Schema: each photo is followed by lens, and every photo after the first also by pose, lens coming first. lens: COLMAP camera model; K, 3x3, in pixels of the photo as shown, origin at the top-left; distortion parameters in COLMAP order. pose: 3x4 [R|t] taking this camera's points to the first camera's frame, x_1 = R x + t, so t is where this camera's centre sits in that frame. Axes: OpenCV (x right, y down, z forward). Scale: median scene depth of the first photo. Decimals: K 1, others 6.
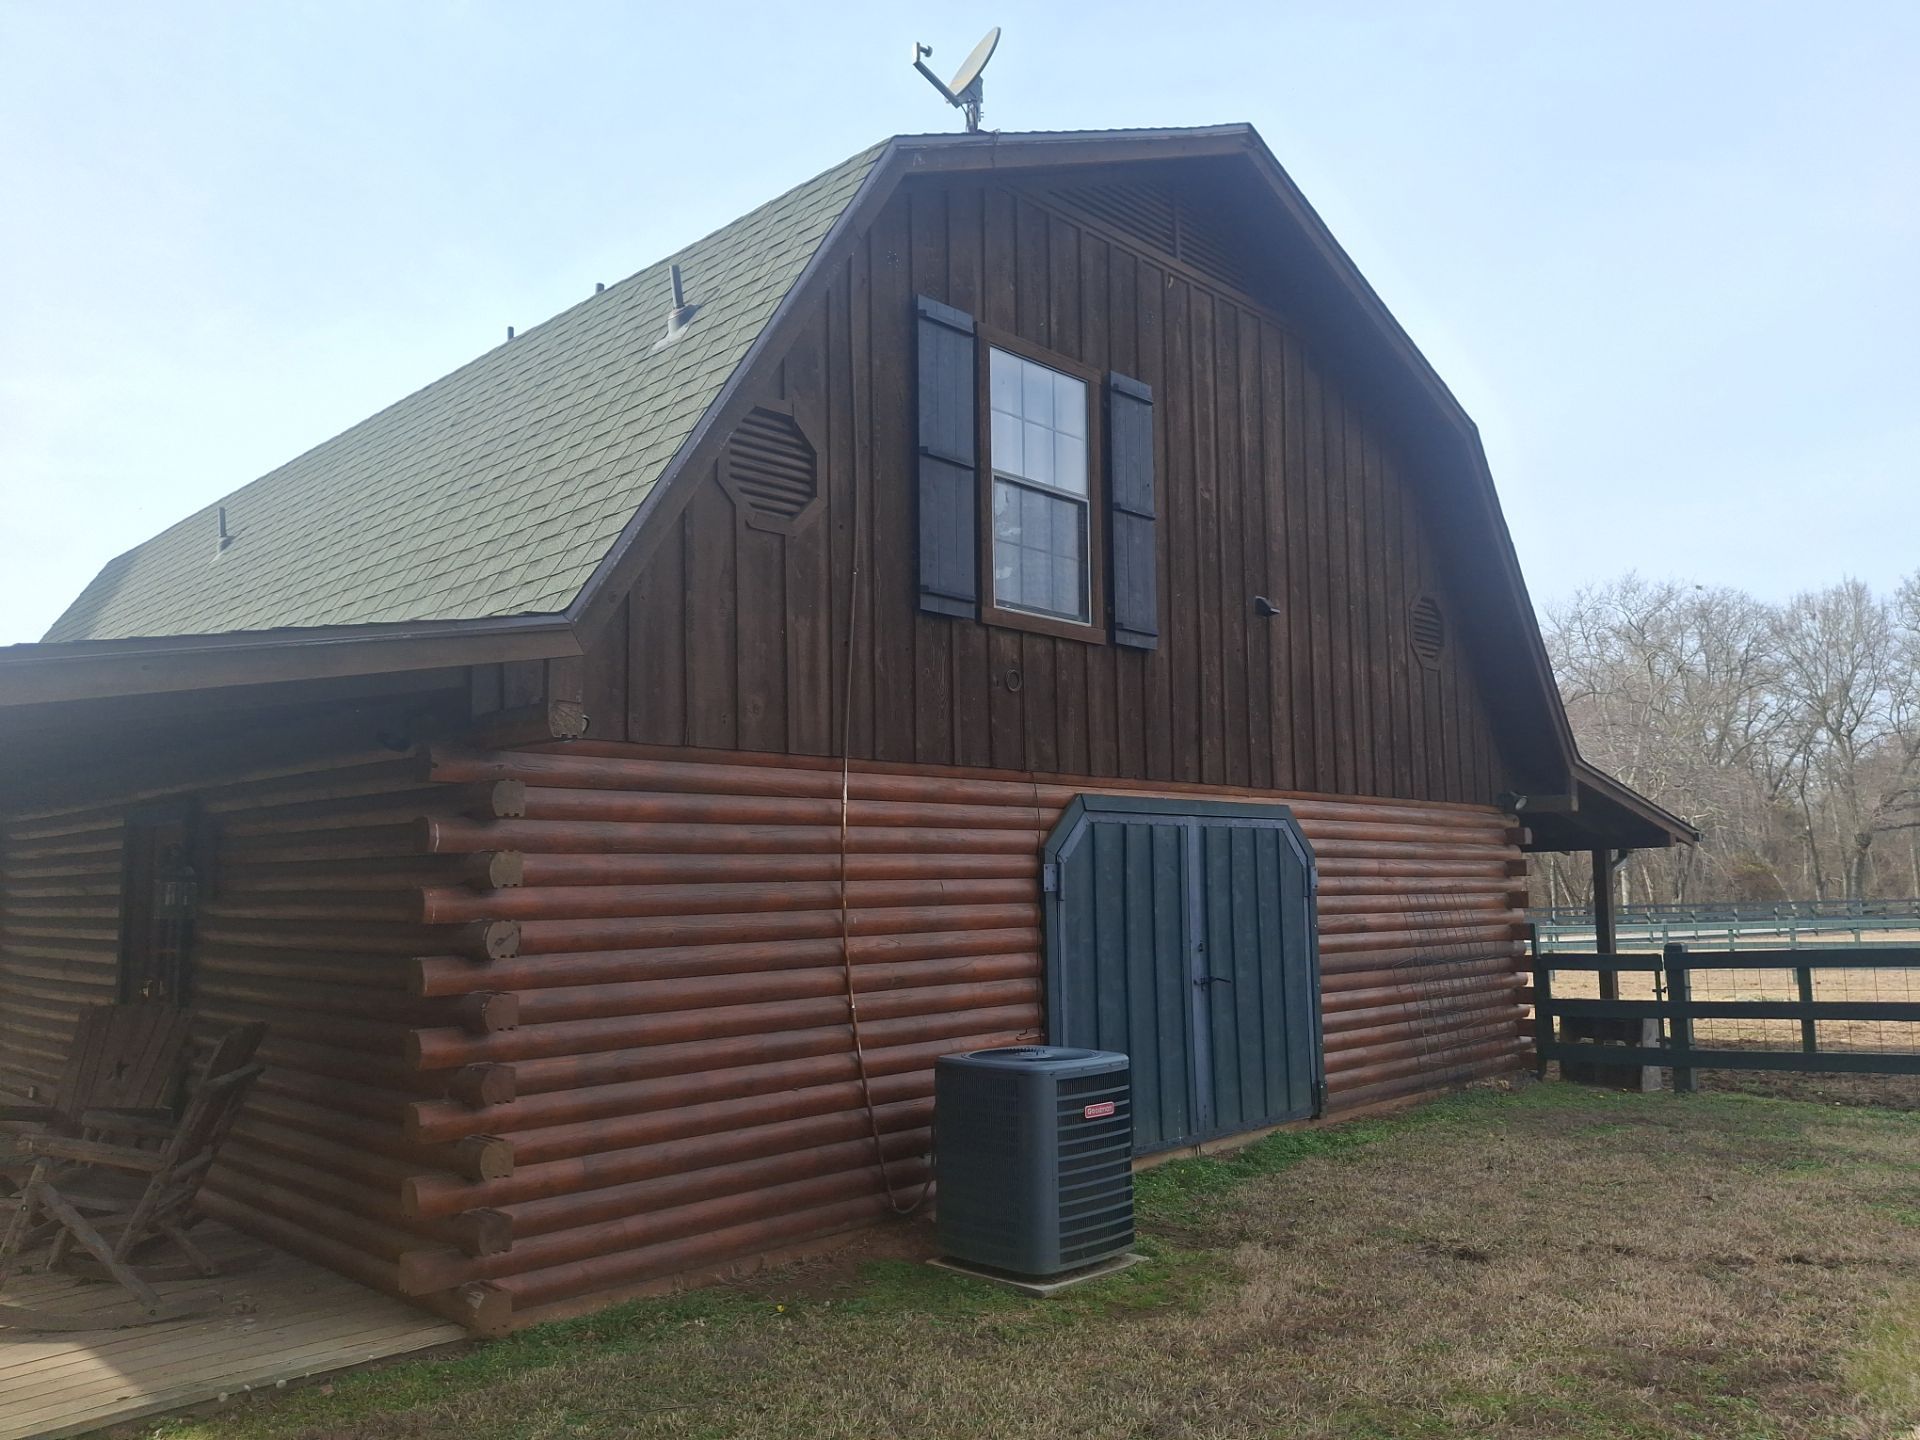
lens RADIAL K [[1385.5, 0, 961.9], [0, 1385.5, 753.6], [0, 0, 1]] dist [0.099668, -0.182739]
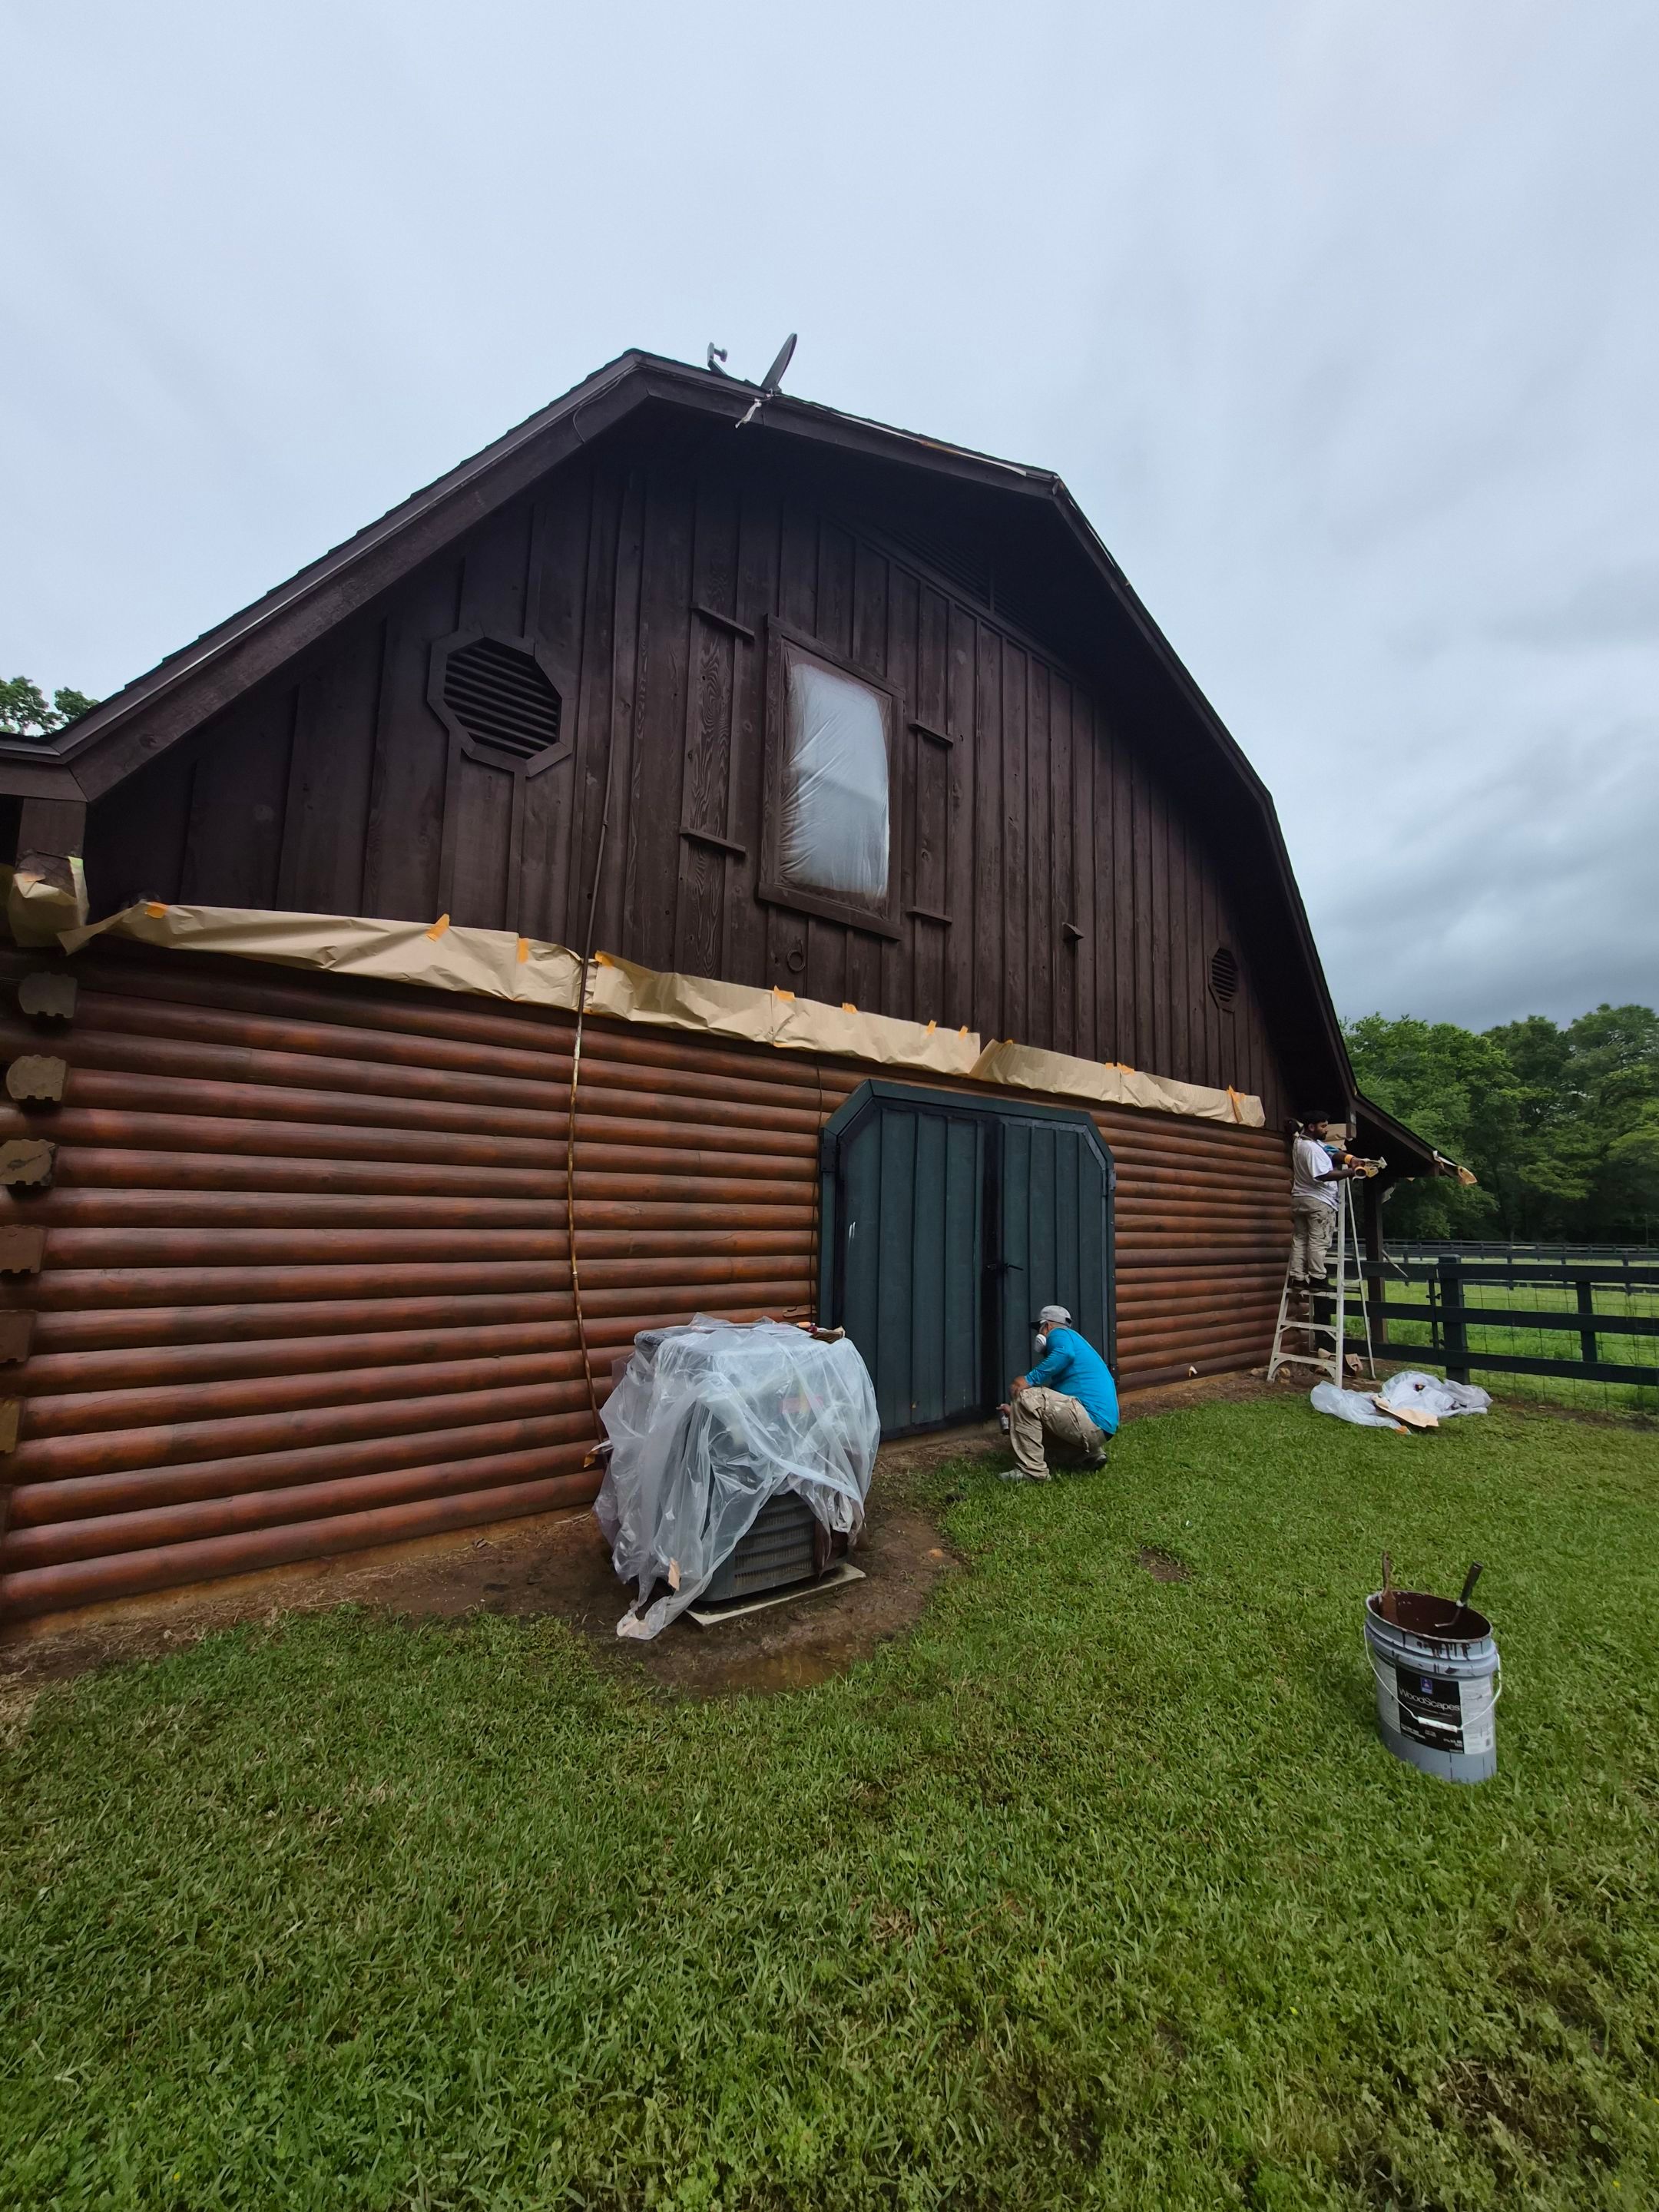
lens RADIAL K [[826.4, 0, 816.7], [0, 826.4, 1112.3], [0, 0, 1]] dist [-0.010028, -0.000001]
pose [[0.989943, 0.026874, -0.138888, 0.127524], [-0.029363, 0.999442, -0.015905, 0.061395], [0.138383, 0.019824, 0.990180, 0.369367]]
